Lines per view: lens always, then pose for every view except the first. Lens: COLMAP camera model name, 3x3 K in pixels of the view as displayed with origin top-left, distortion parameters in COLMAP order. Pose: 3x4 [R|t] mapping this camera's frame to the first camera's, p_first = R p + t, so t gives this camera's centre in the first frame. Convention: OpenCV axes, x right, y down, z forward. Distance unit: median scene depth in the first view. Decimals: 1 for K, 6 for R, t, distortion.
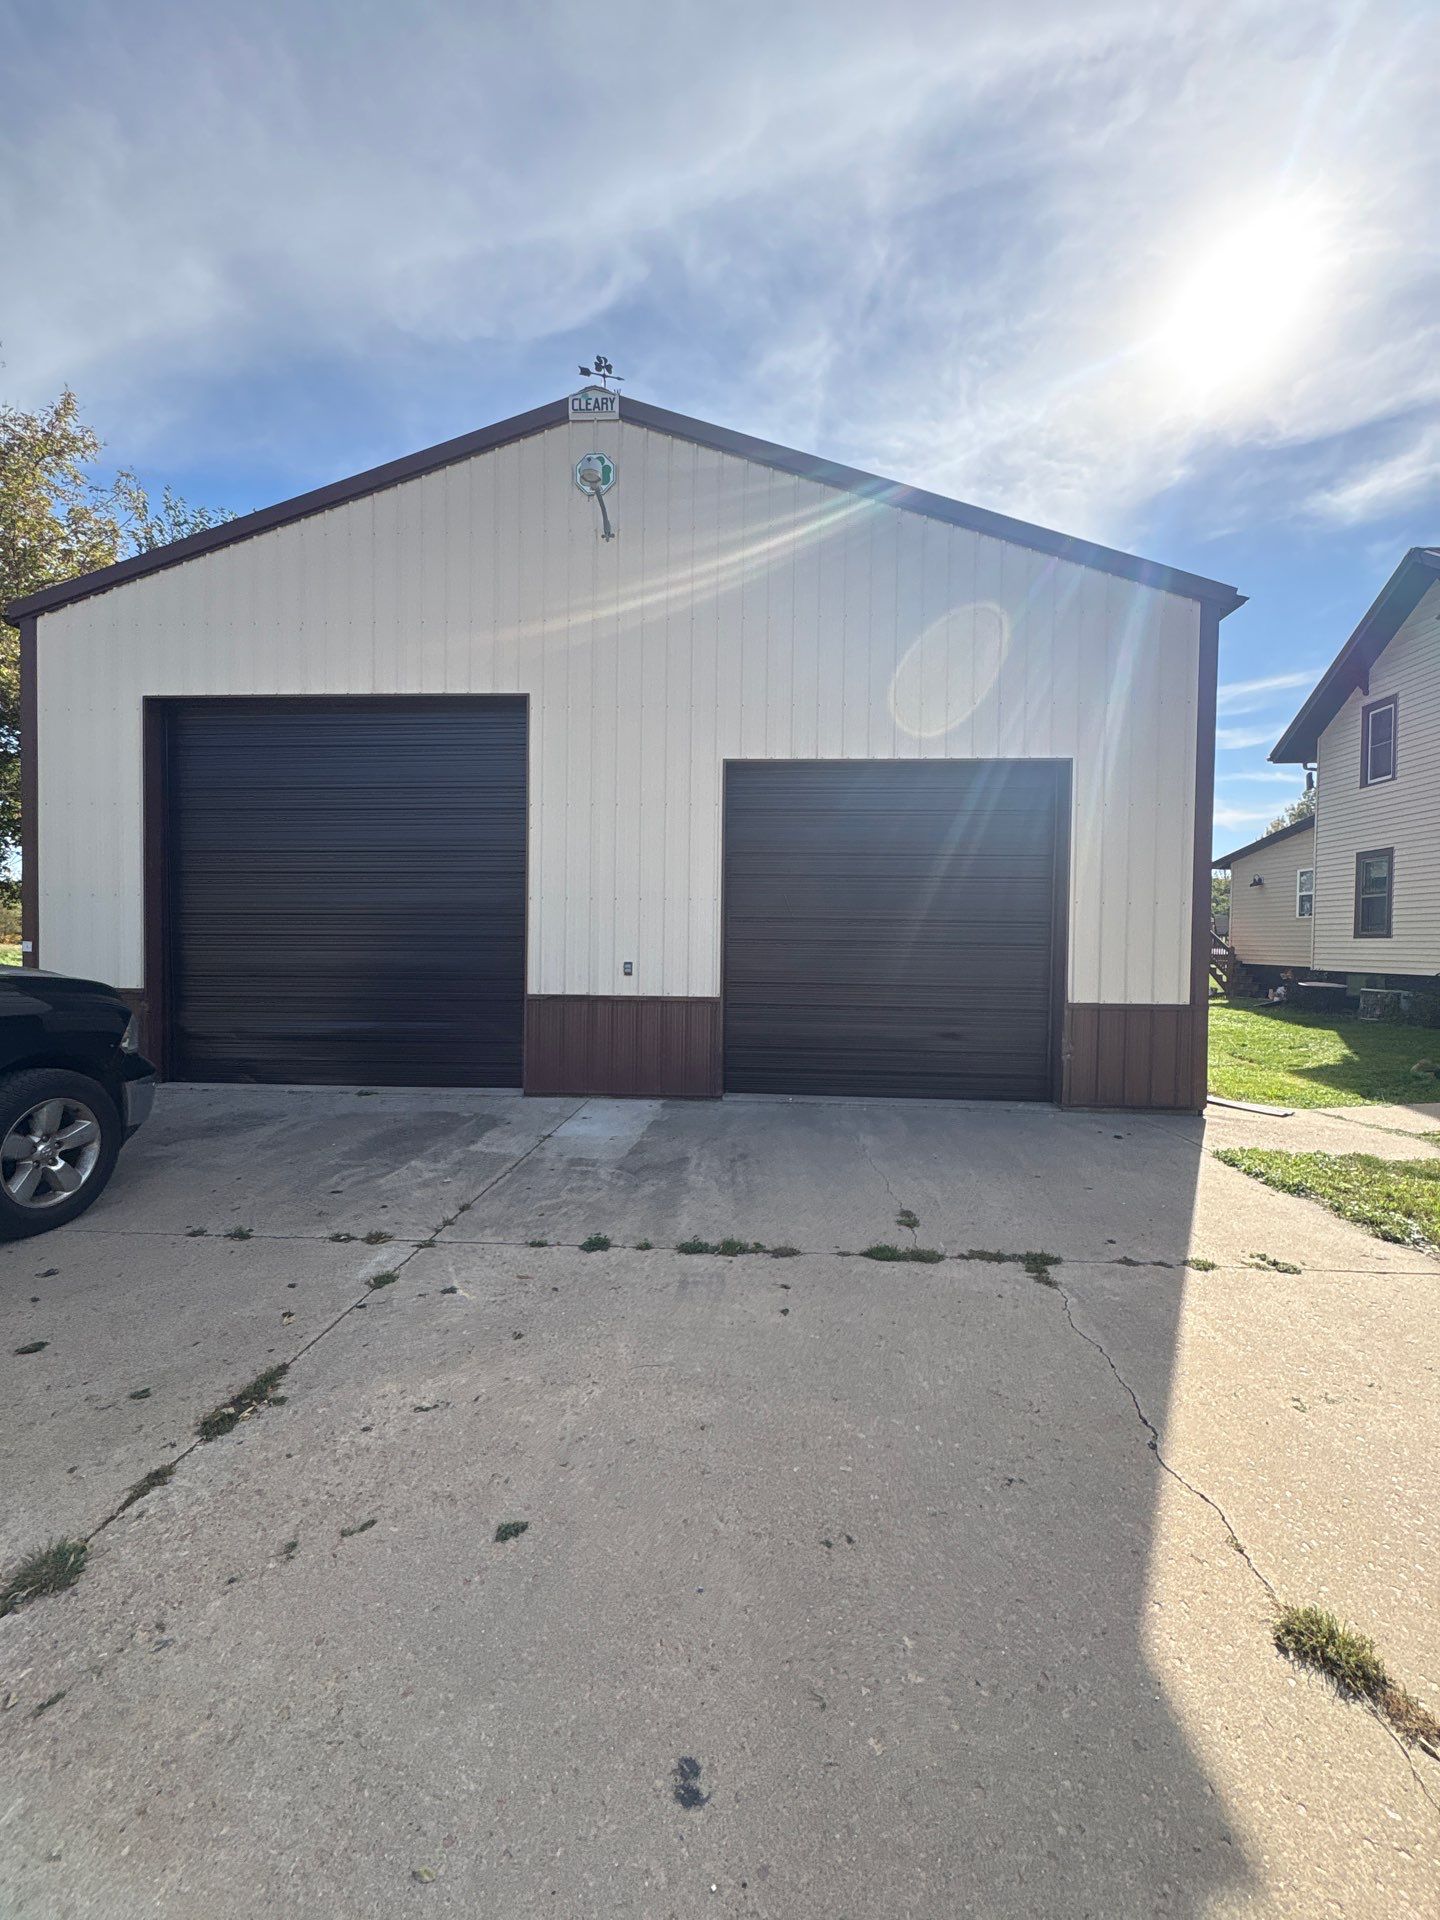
lens RADIAL K [[772.7, 0, 722.9], [0, 772.7, 956.1], [0, 0, 1]] dist [-0.000328, -0.000035]
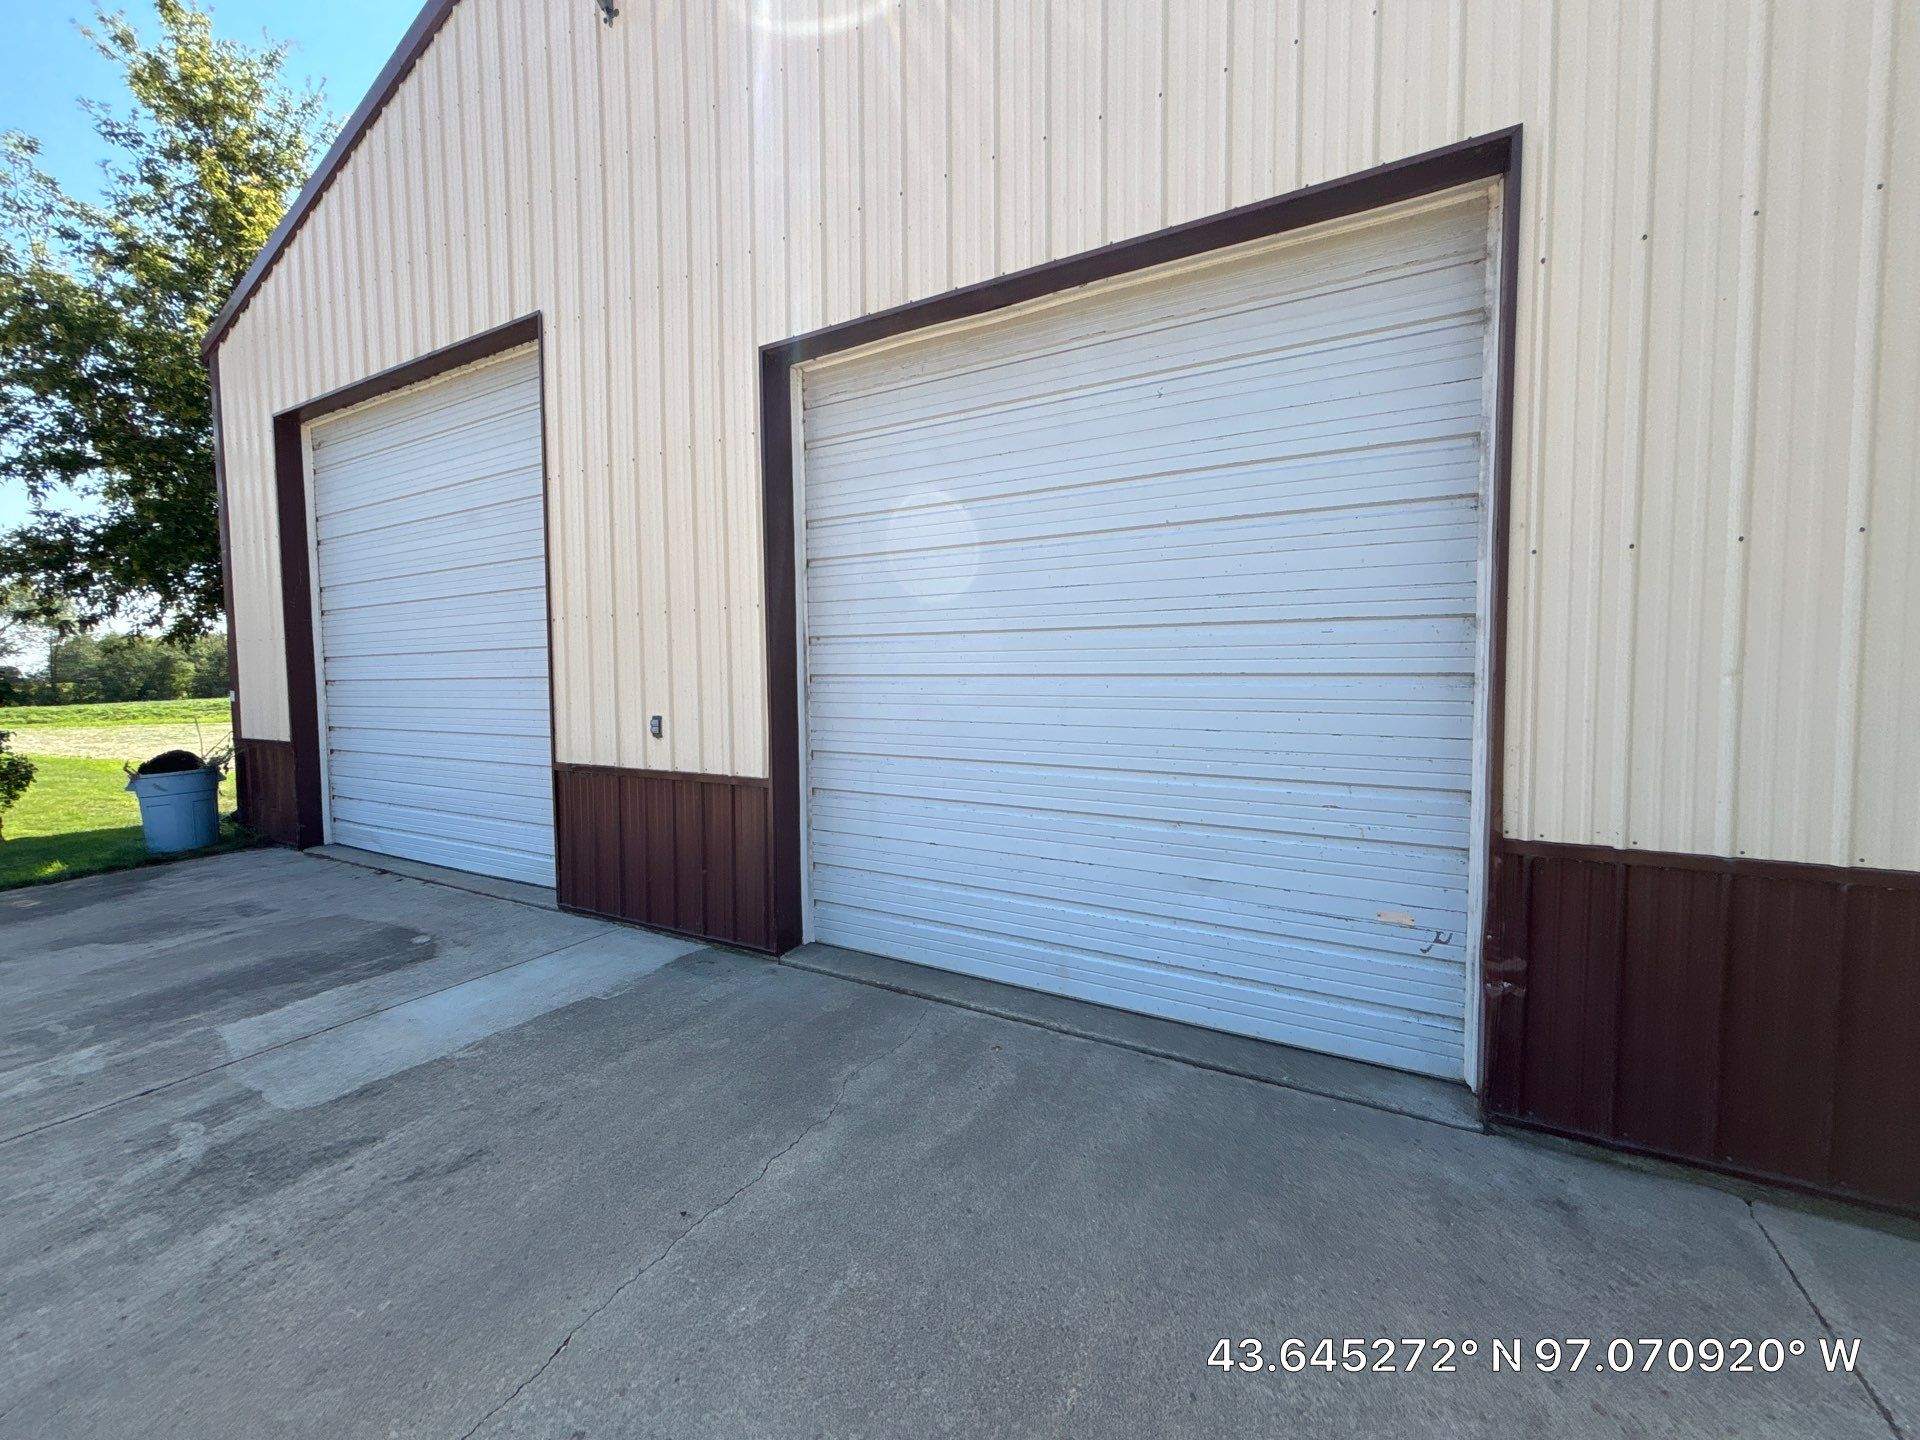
lens RADIAL K [[772.7, 0, 962.6], [0, 772.7, 715.9], [0, 0, 1]] dist [-0.000328, -0.000035]
pose [[0.894852, 0.004805, -0.446336, 0.371131], [0.012980, 0.999239, 0.036781, -0.012333], [0.446174, -0.038707, 0.894109, 0.554582]]
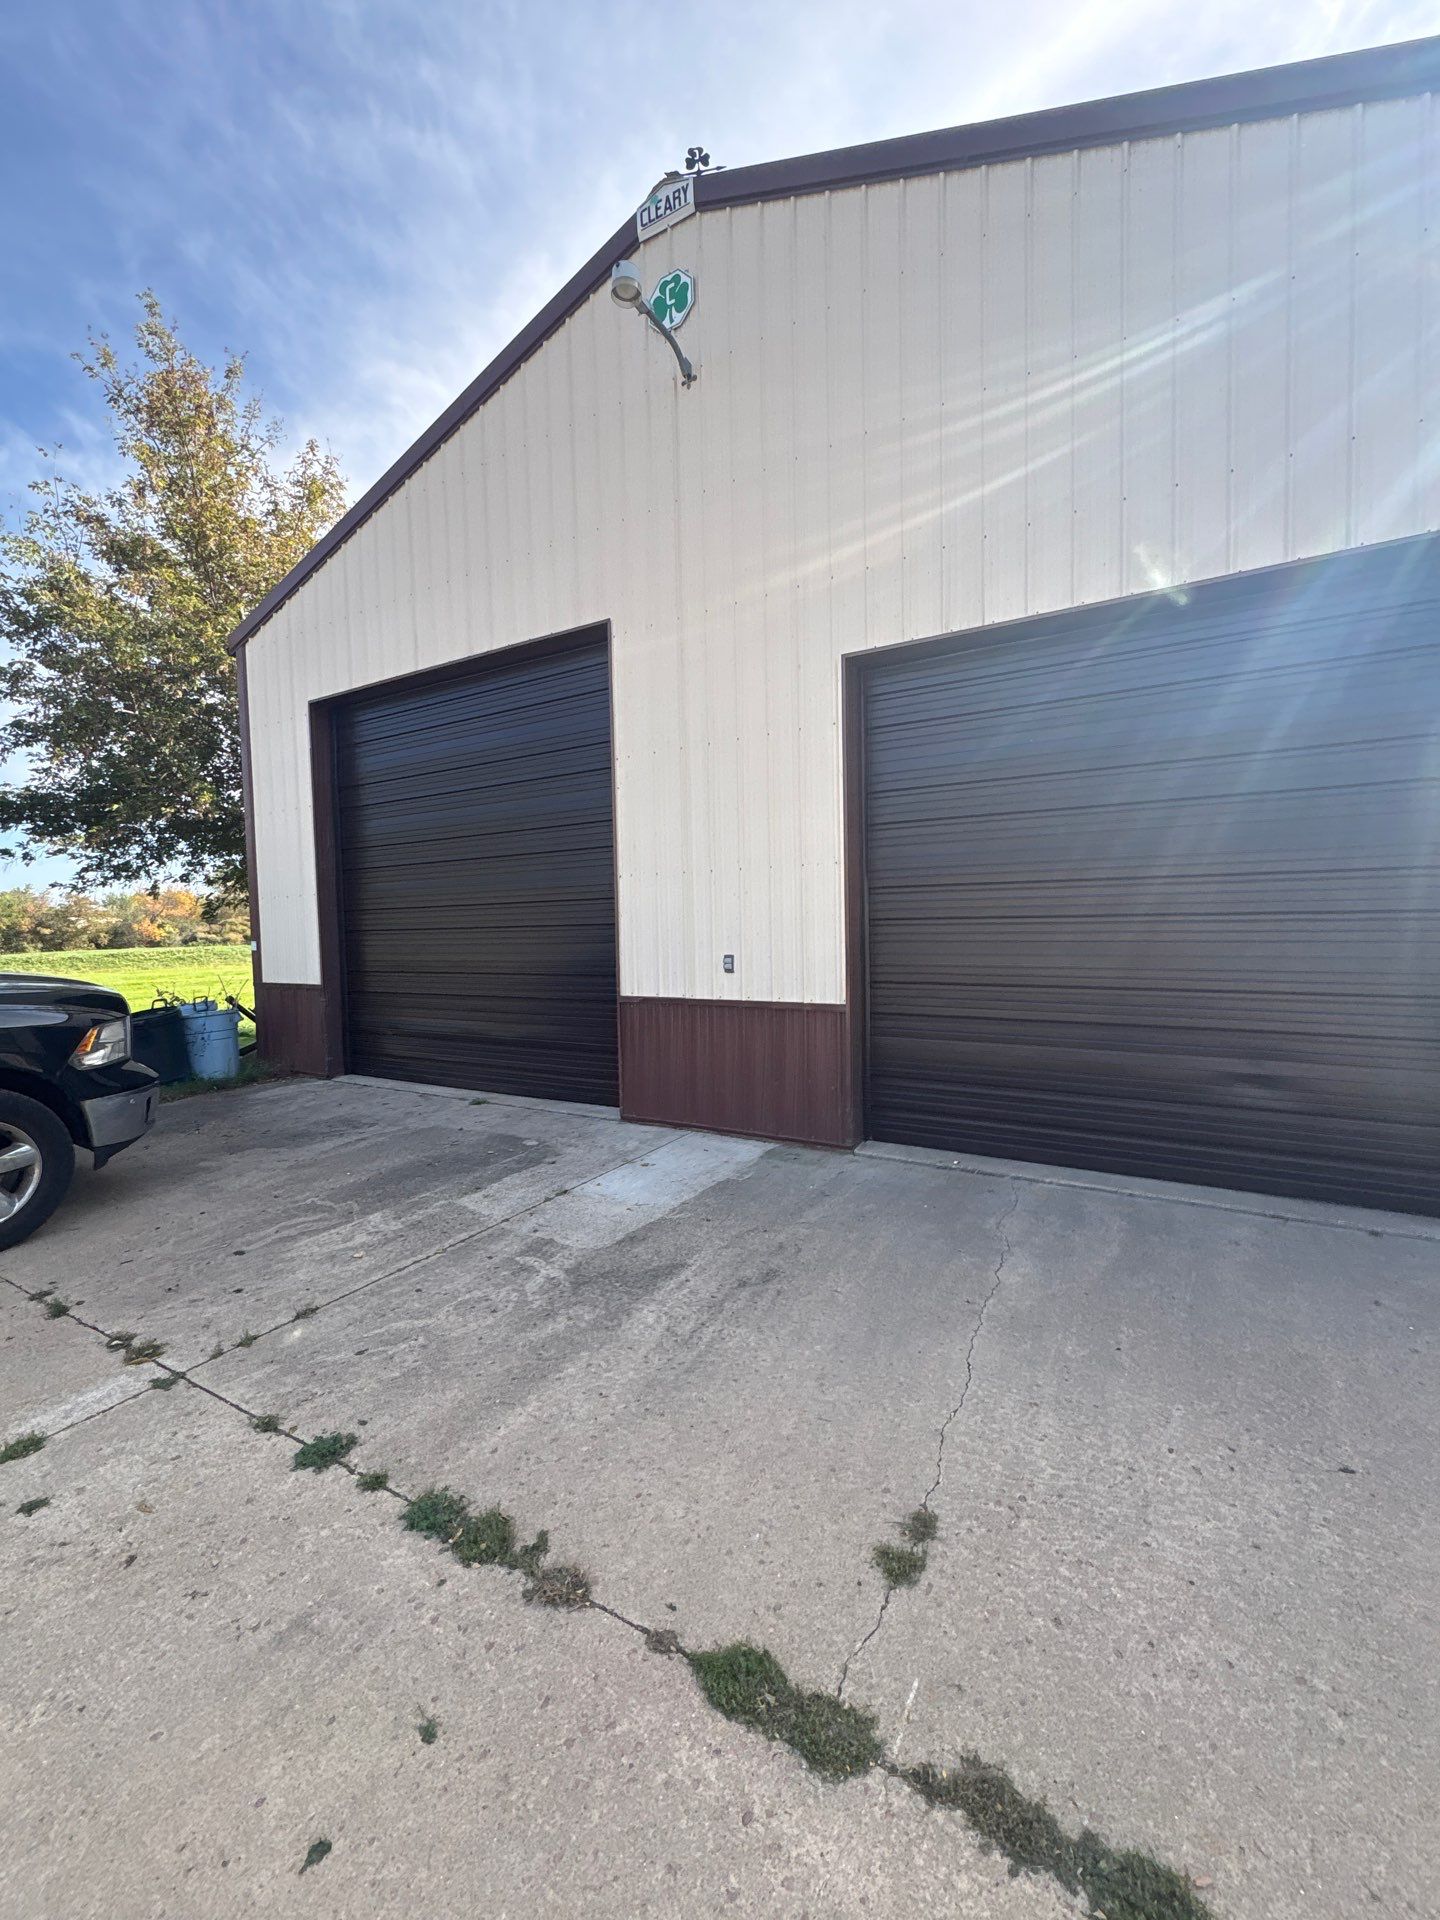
lens RADIAL K [[772.7, 0, 709.9], [0, 772.7, 960.2], [0, 0, 1]] dist [-0.000328, -0.000035]
pose [[0.890626, -0.007509, -0.454675, 0.200149], [0.023550, 0.999284, 0.029627, -0.010146], [0.454126, -0.037094, 0.890165, 0.325931]]
